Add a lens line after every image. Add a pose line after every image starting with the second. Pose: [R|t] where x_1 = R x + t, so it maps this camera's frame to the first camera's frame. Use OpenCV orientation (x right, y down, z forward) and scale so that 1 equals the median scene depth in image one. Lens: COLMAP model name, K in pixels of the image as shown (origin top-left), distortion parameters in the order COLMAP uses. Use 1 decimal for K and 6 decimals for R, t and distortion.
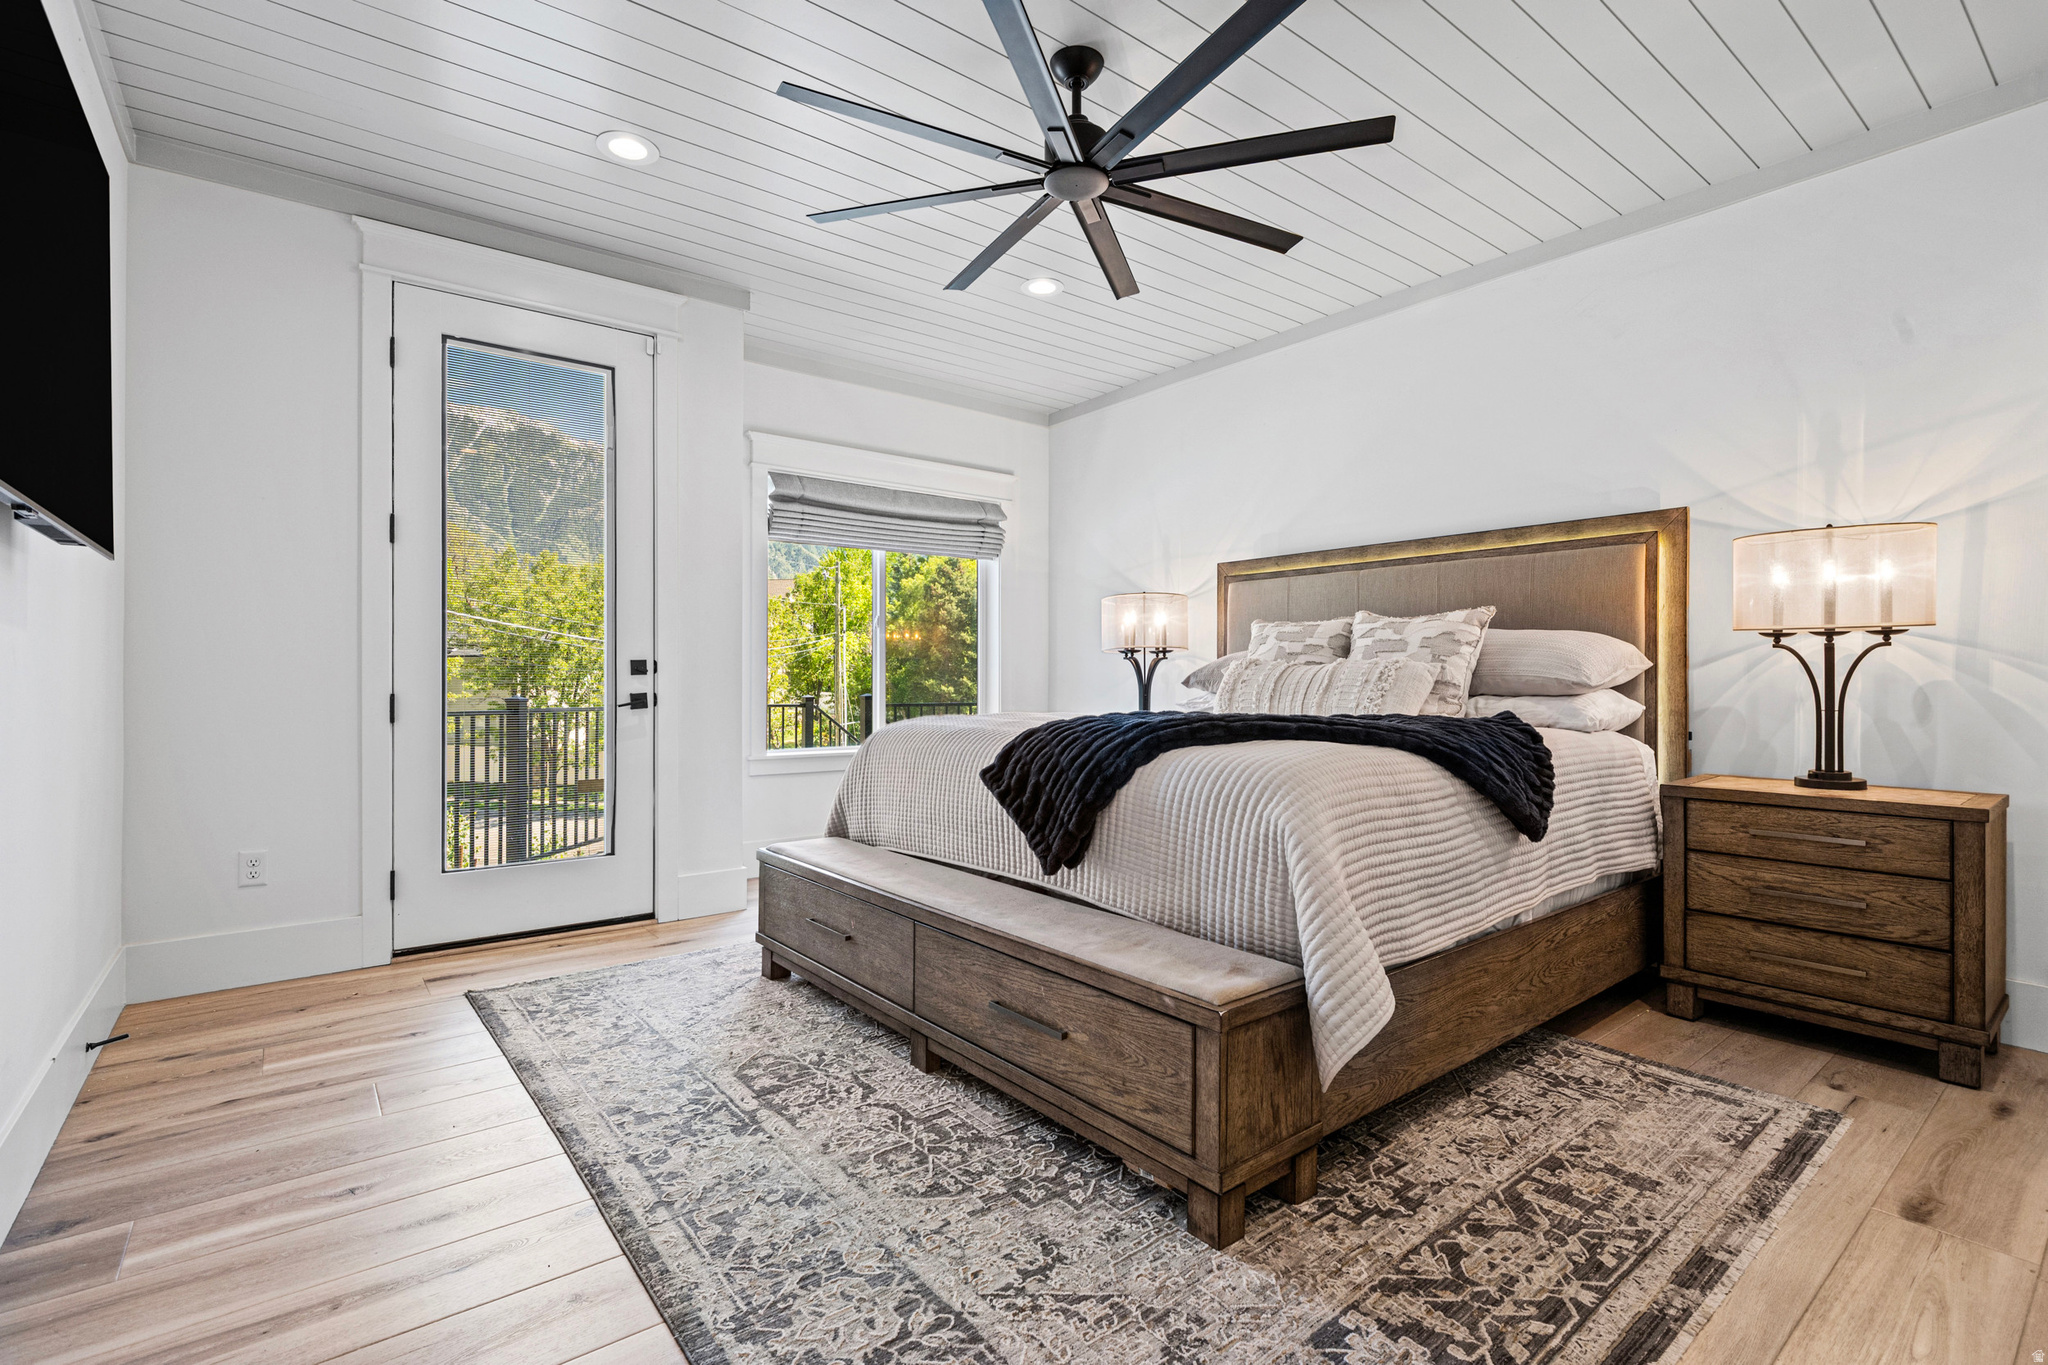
lens RADIAL K [[937.7, 0, 1024.0], [0, 937.7, 682.5], [0, 0, 1]] dist [-0.001827, 0.000014]
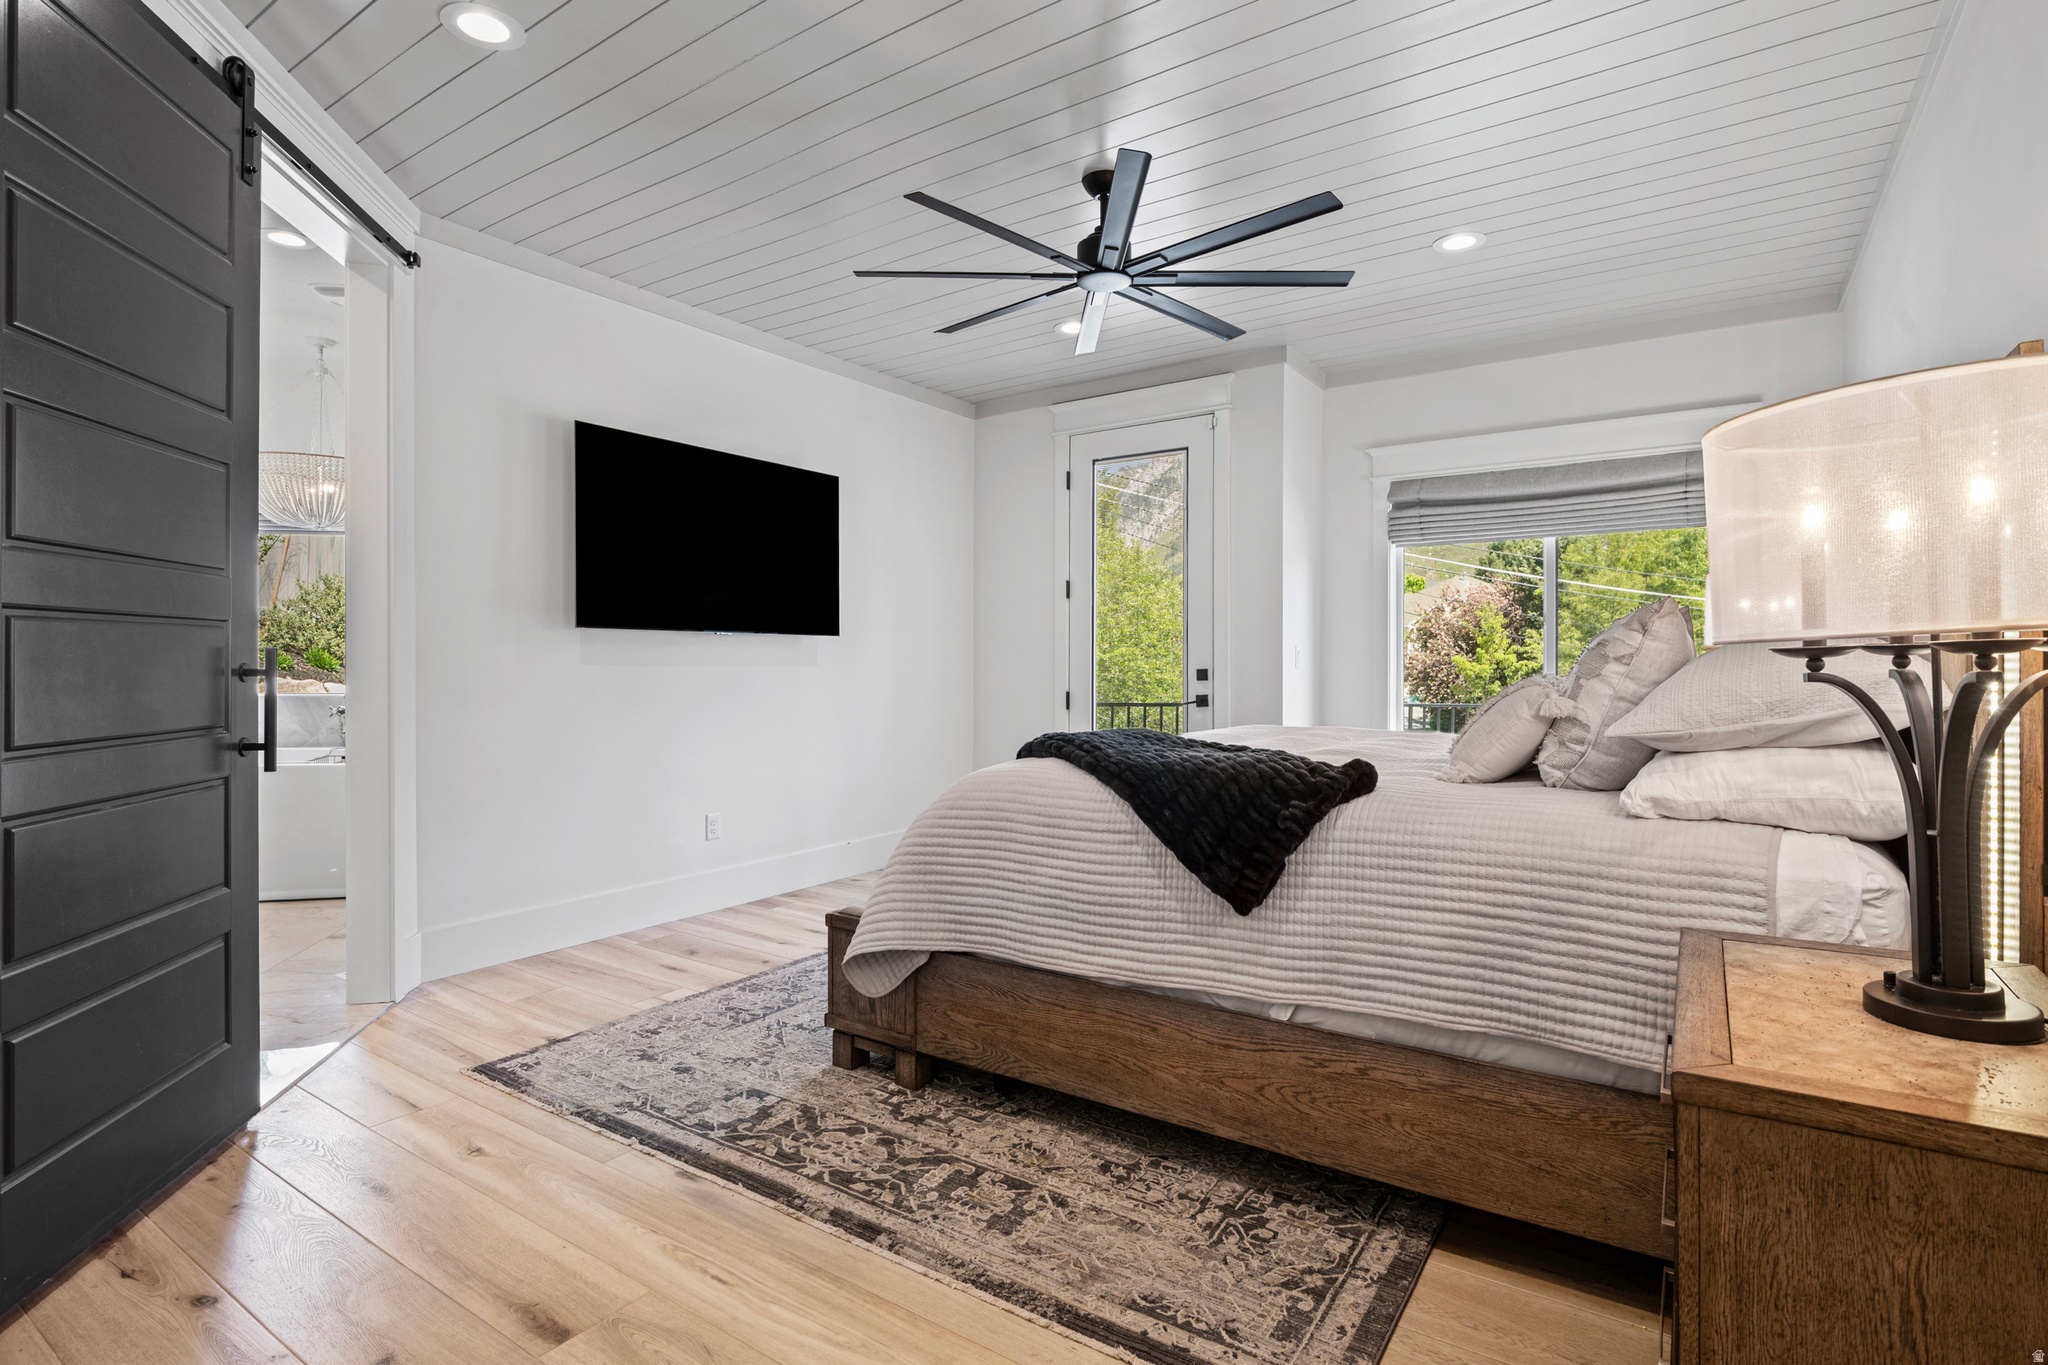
lens RADIAL K [[1017.4, 0, 1024.0], [0, 1017.4, 682.5], [0, 0, 1]] dist [-0.000559, 0.000121]
pose [[0.292424, 0.018893, -0.956102, 1.616589], [0.000917, 0.999799, 0.020037, -0.064108], [0.956288, -0.006736, 0.292348, 0.674063]]
